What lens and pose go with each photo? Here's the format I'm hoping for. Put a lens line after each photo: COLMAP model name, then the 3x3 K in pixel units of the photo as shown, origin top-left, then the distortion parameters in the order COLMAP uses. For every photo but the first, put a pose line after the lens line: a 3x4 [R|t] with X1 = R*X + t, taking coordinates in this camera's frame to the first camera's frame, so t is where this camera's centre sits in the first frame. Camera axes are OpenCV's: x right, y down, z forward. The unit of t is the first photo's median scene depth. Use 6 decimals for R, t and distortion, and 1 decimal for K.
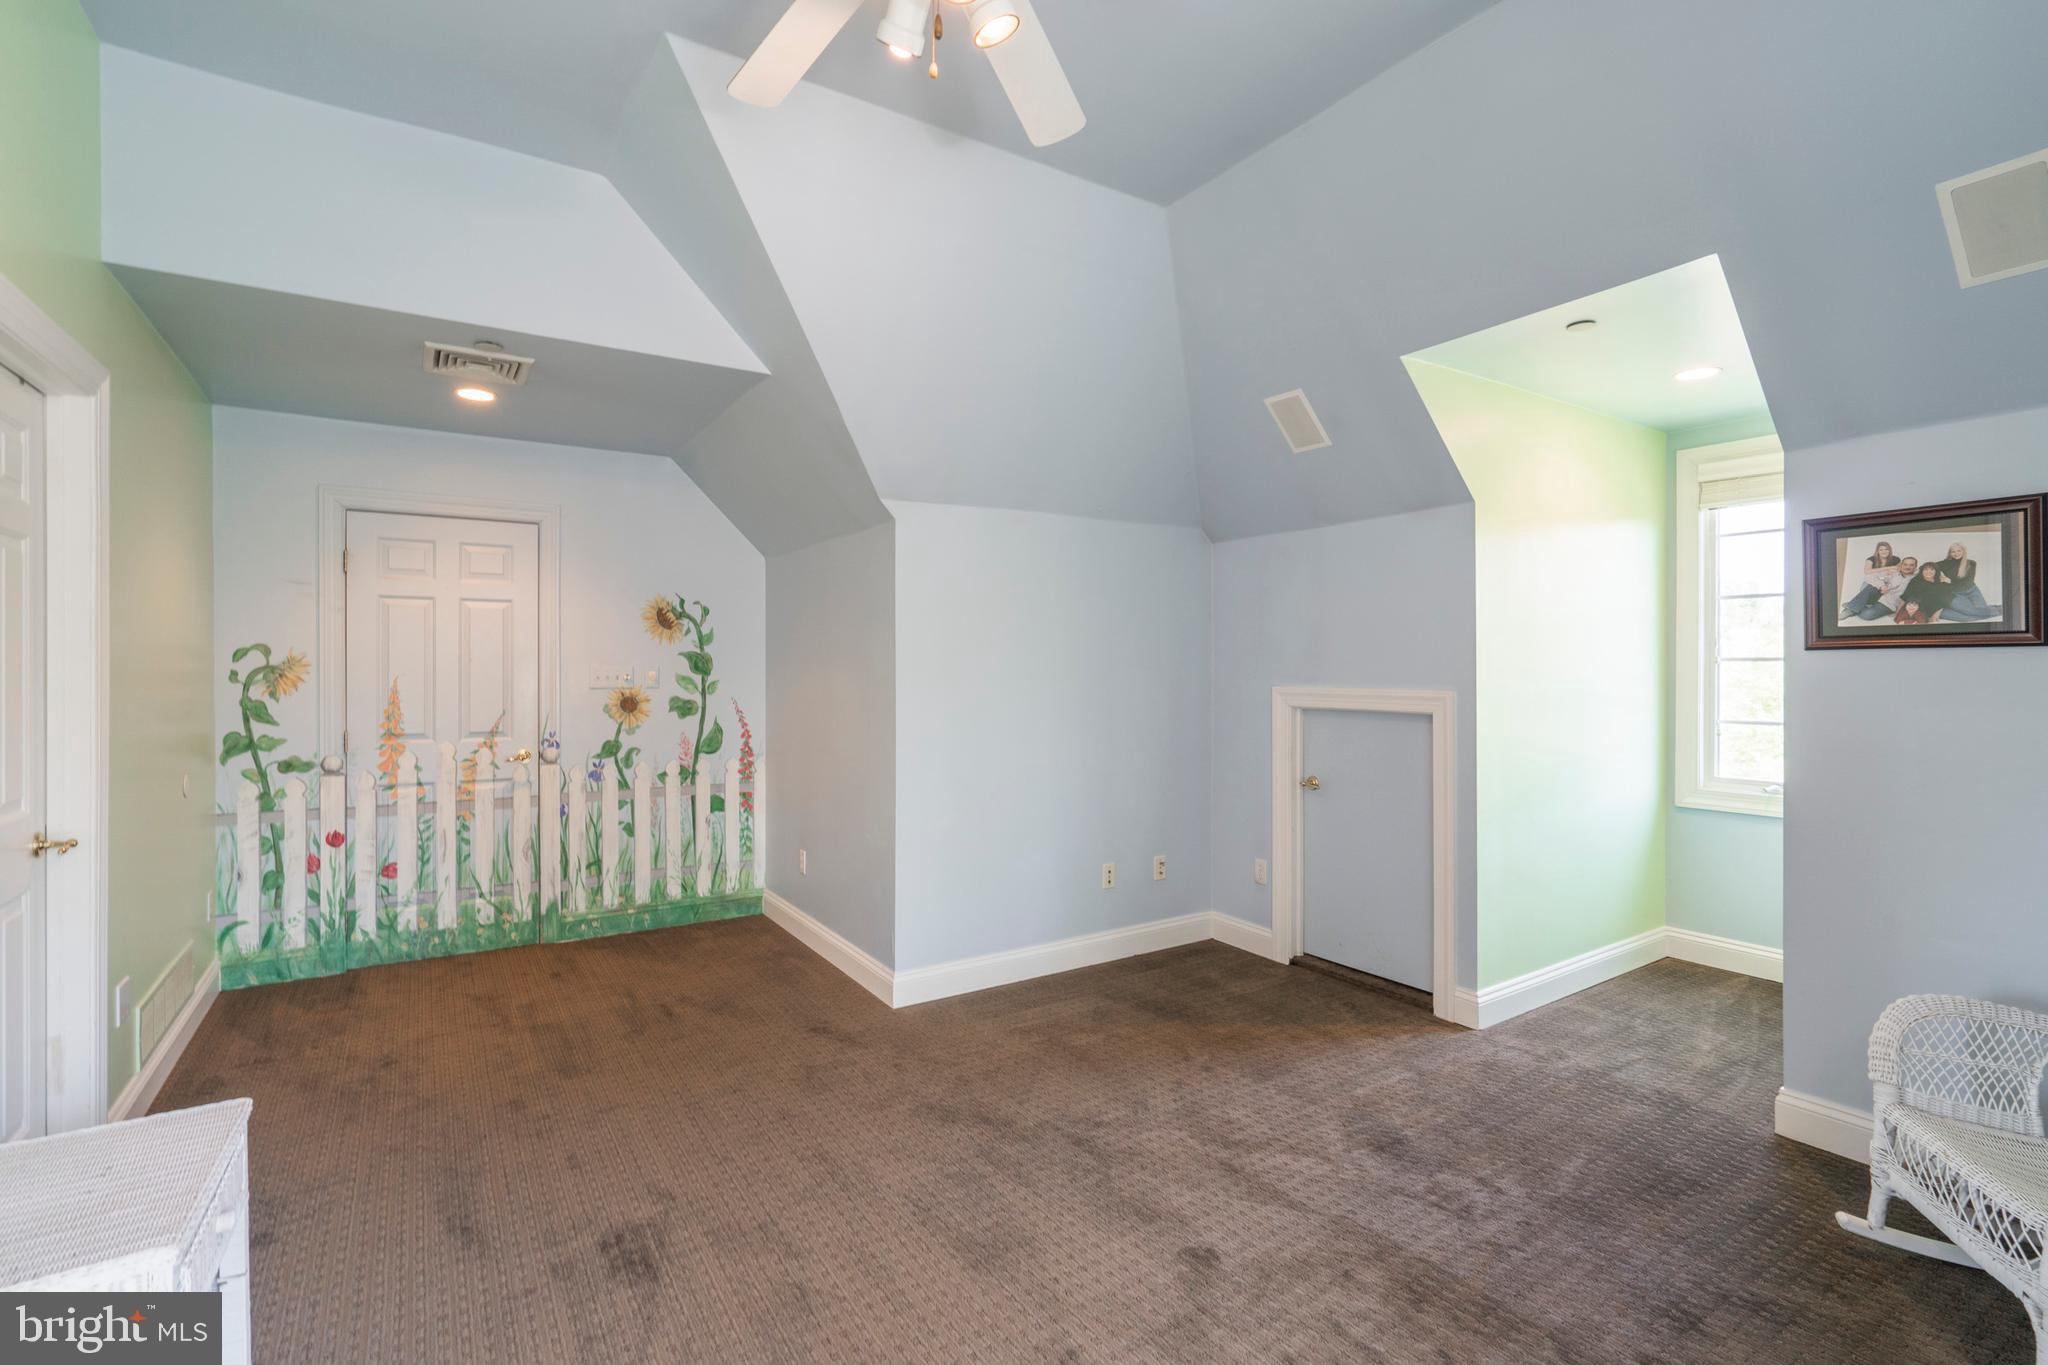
lens RADIAL K [[932.9, 0, 1031.0], [0, 932.9, 679.4], [0, 0, 1]] dist [-0.000028, 0.000087]
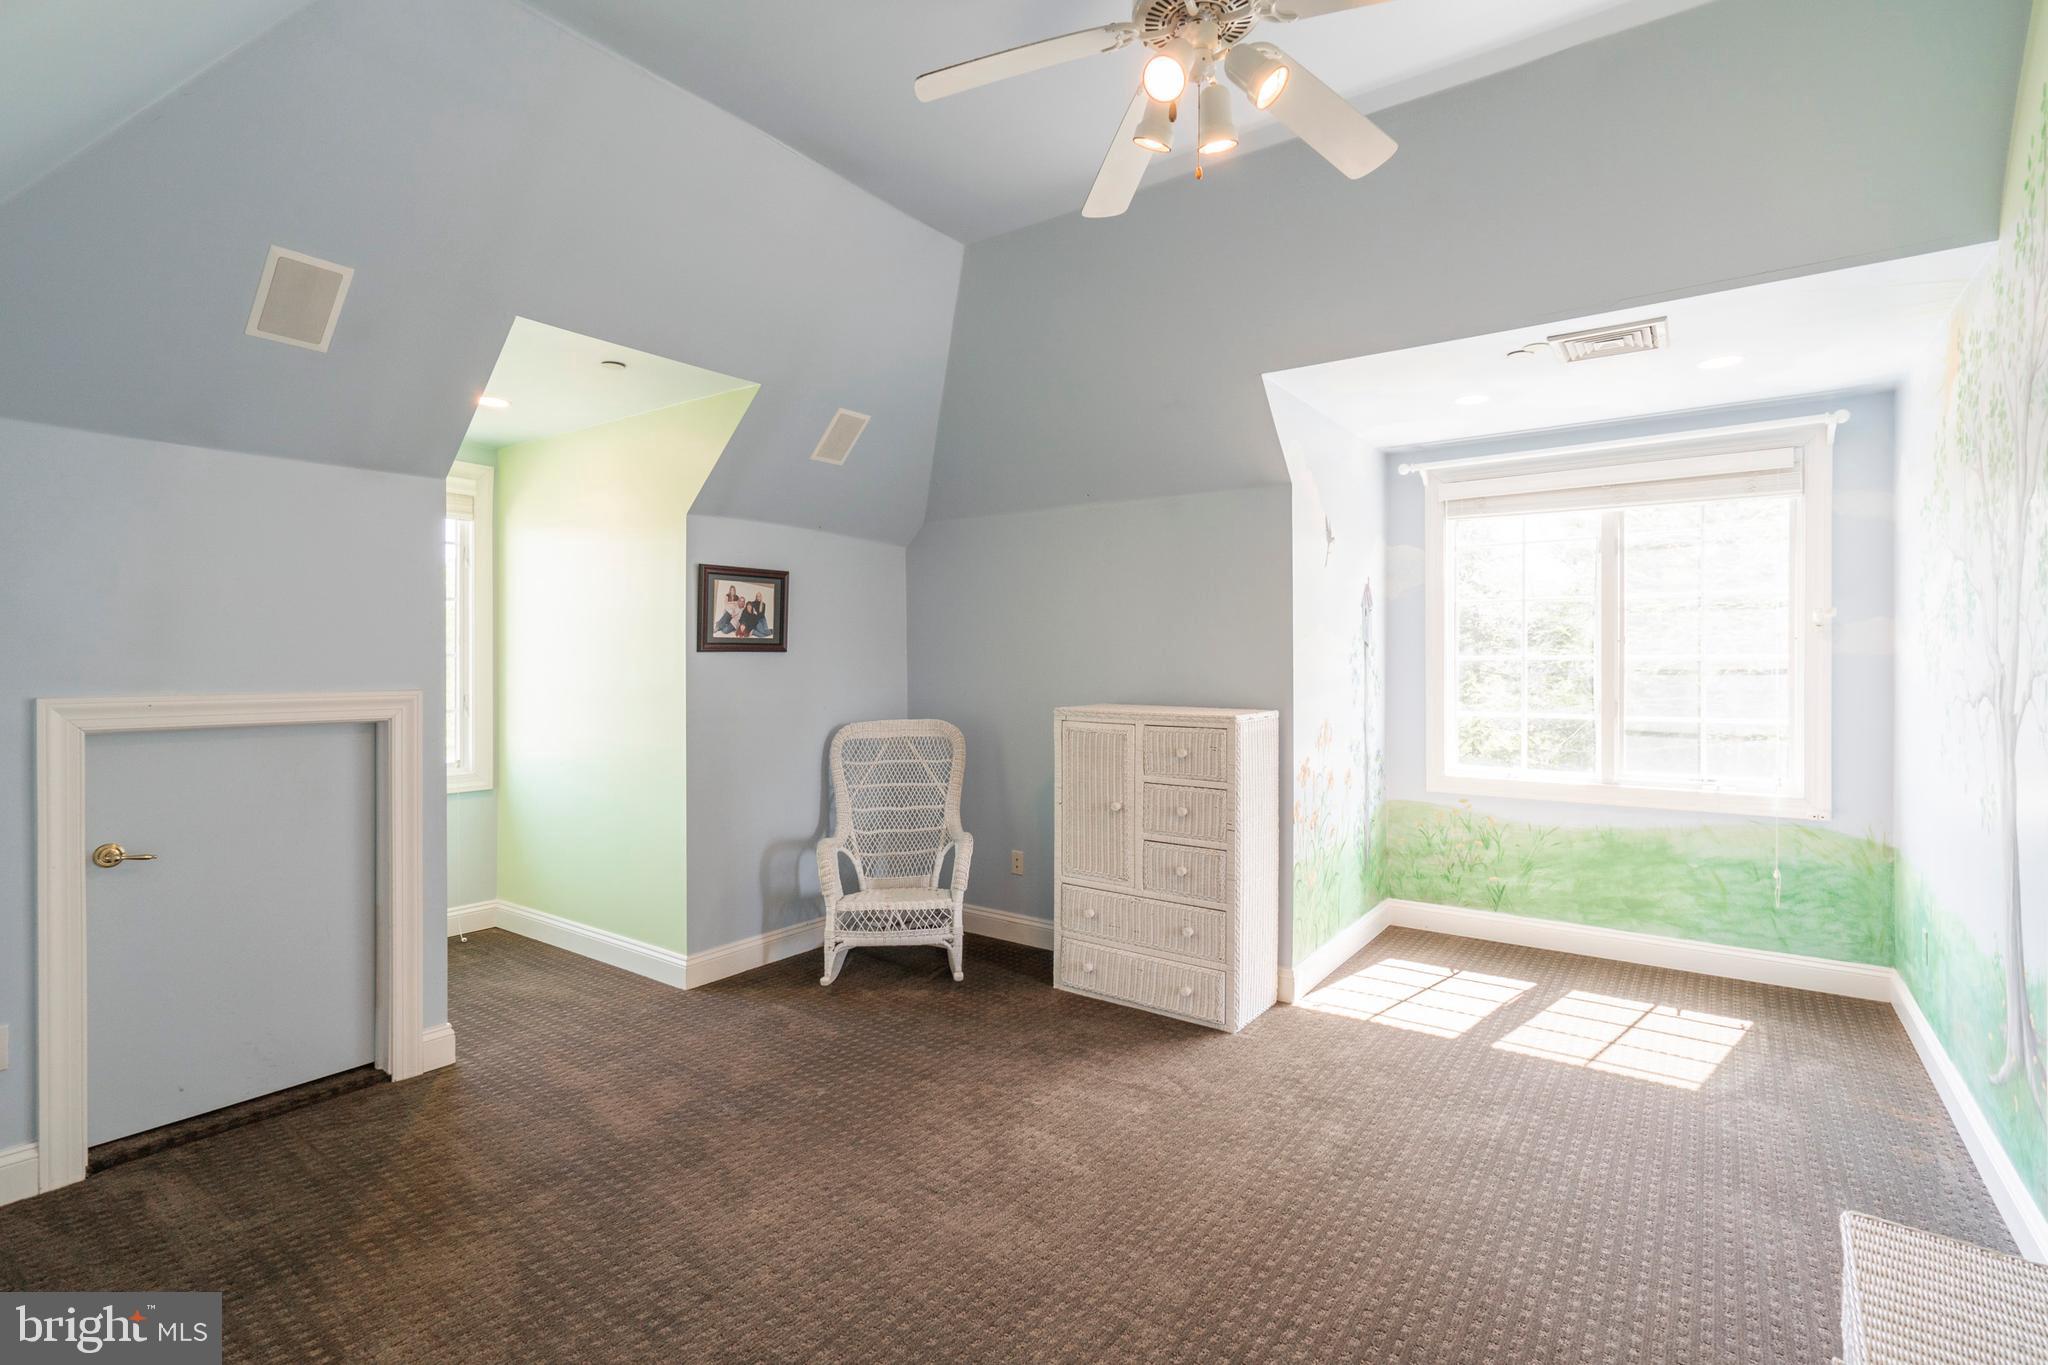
lens RADIAL K [[932.9, 0, 1030.6], [0, 932.9, 664.1], [0, 0, 1]] dist [-0.000028, 0.000087]
pose [[-0.348608, -0.007738, 0.937237, -0.744361], [0.004375, 0.999942, 0.009883, -0.024929], [-0.937258, 0.007546, -0.348554, 1.037779]]
